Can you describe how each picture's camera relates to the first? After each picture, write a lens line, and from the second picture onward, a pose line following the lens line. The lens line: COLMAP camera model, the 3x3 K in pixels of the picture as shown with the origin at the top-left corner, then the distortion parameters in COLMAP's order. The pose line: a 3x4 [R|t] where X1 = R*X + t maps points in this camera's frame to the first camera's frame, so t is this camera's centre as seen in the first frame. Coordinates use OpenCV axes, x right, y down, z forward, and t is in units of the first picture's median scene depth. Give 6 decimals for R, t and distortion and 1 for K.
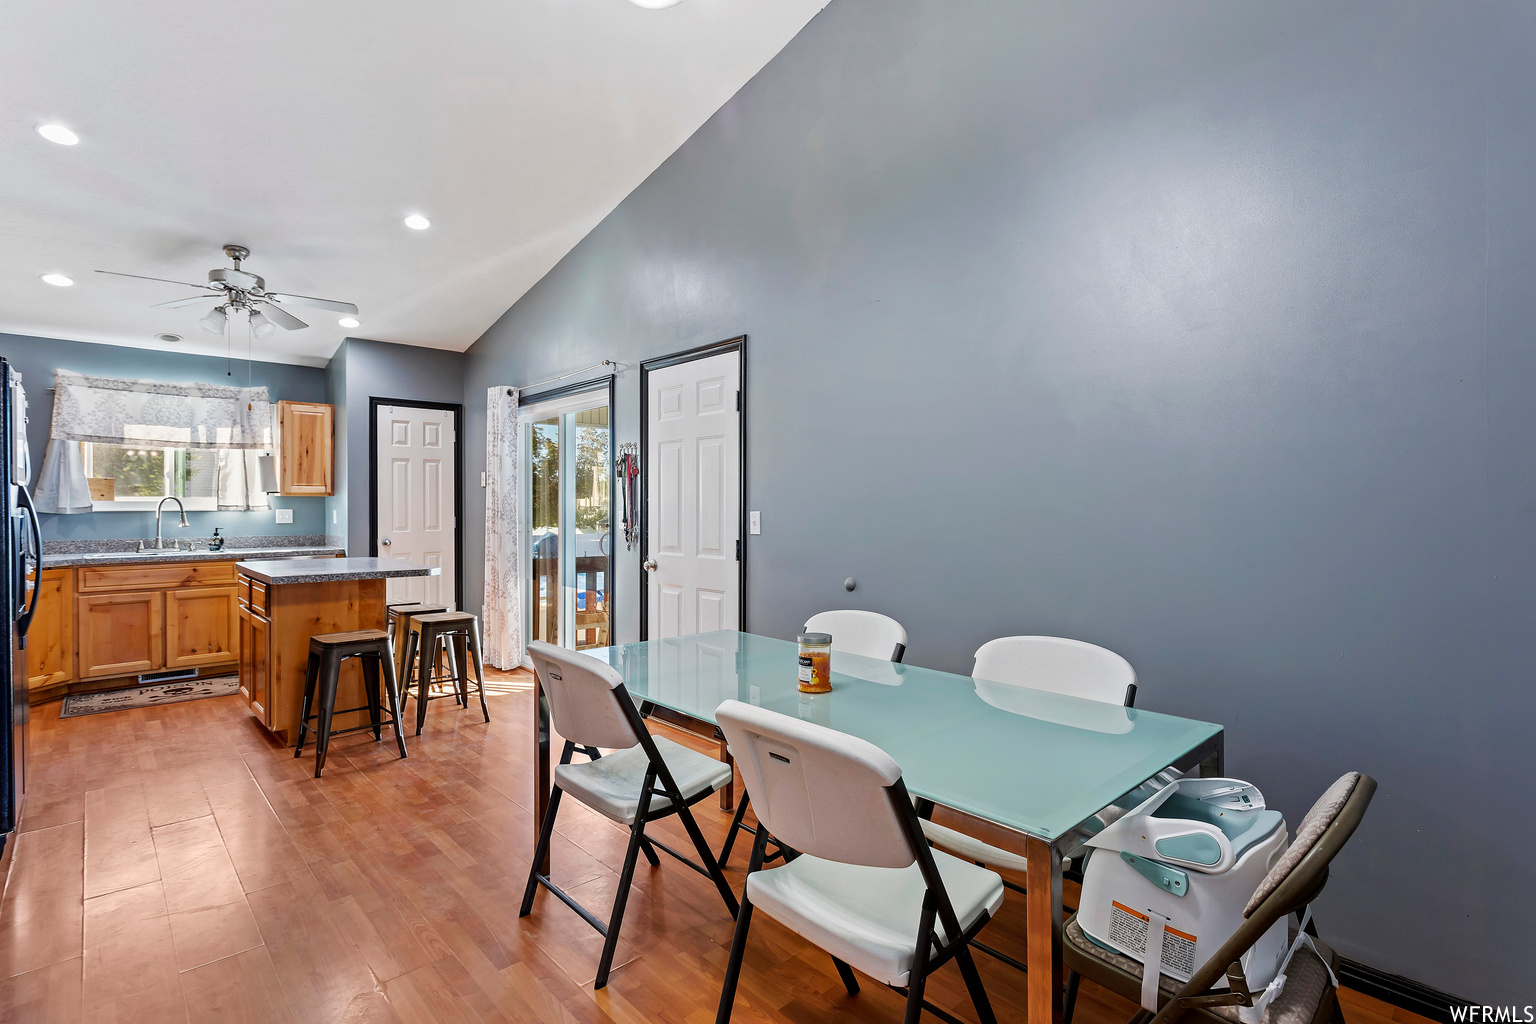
lens RADIAL K [[750.2, 0, 768.6], [0, 750.2, 506.5], [0, 0, 1]] dist [0.002639, 0.002955]
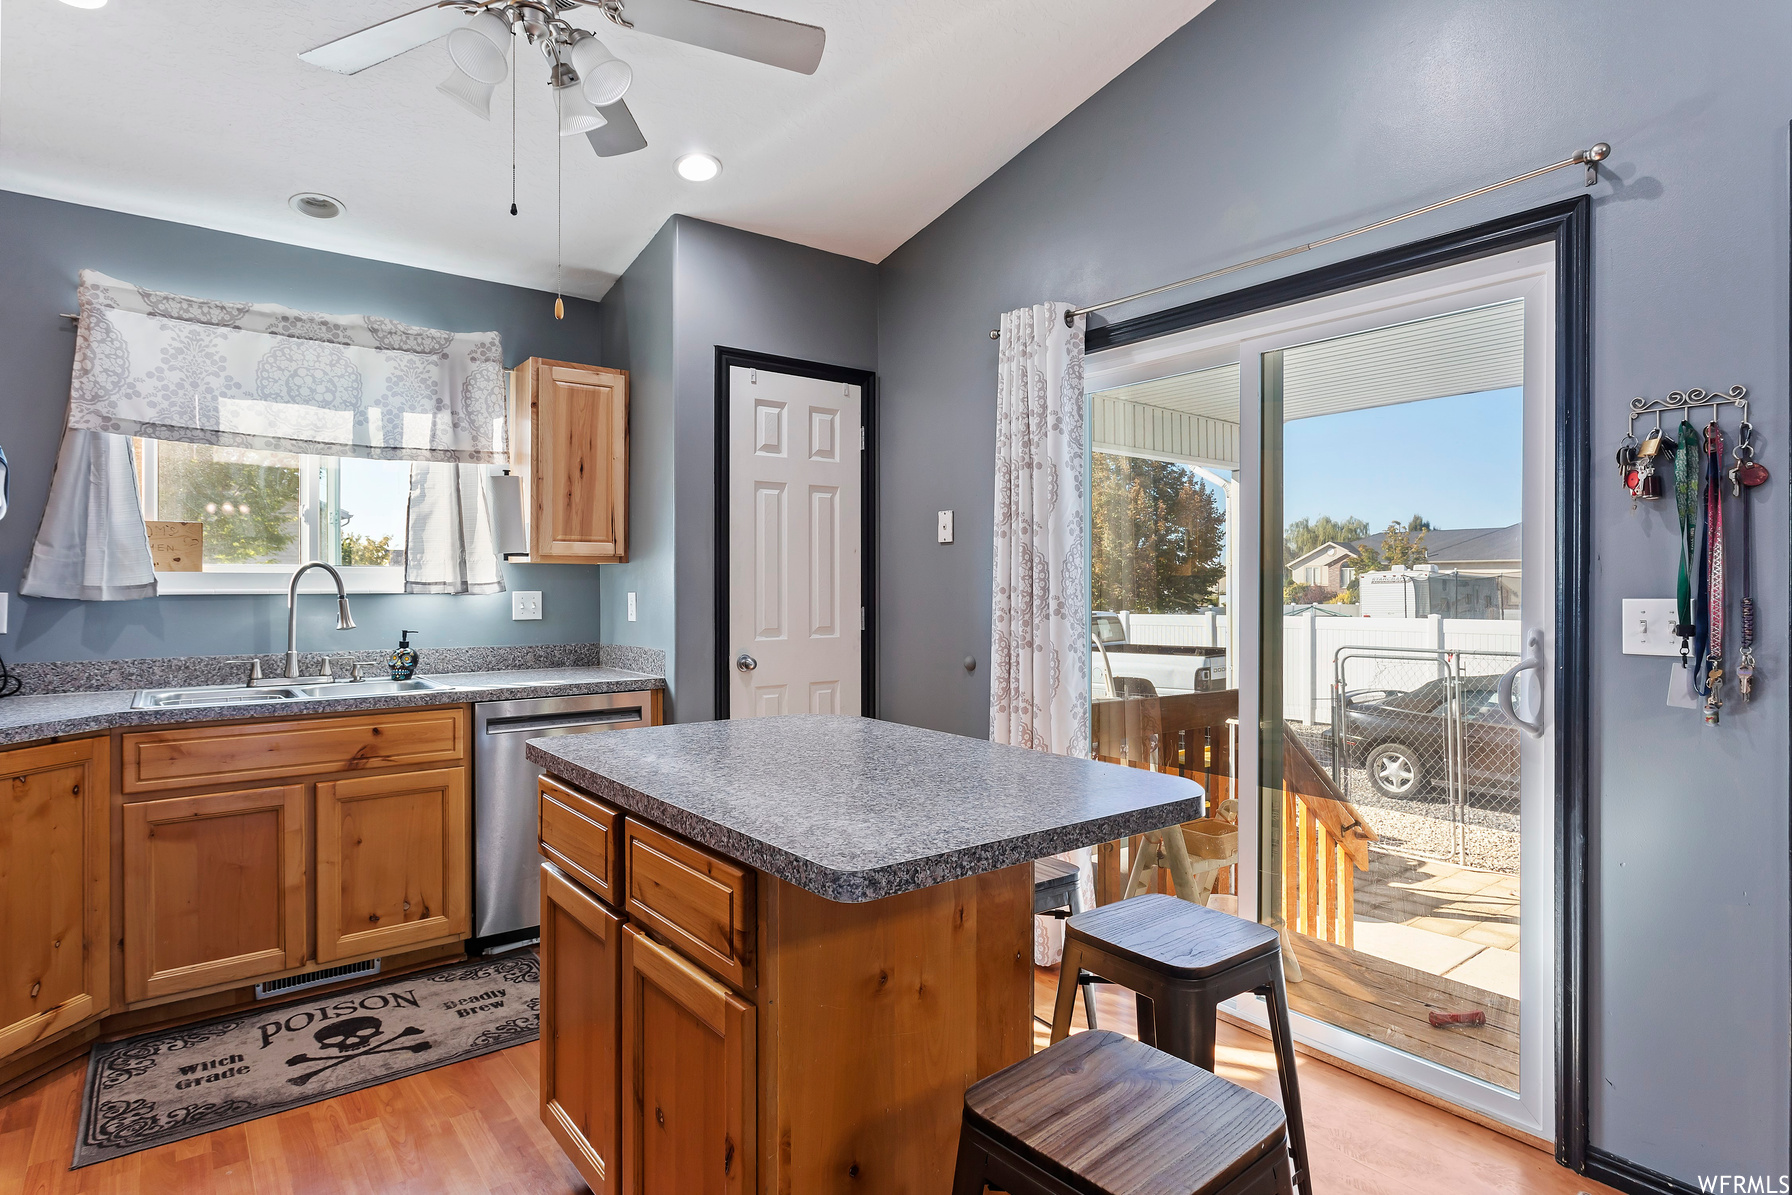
lens RADIAL K [[965.0, 0, 896.5], [0, 965.0, 585.7], [0, 0, 1]] dist [-0.003567, 0.003436]
pose [[0.996866, 0.002128, -0.079080, -0.406263], [-0.002160, 0.999998, -0.000316, 0.000516], [0.079079, 0.000486, 0.996868, 0.455030]]
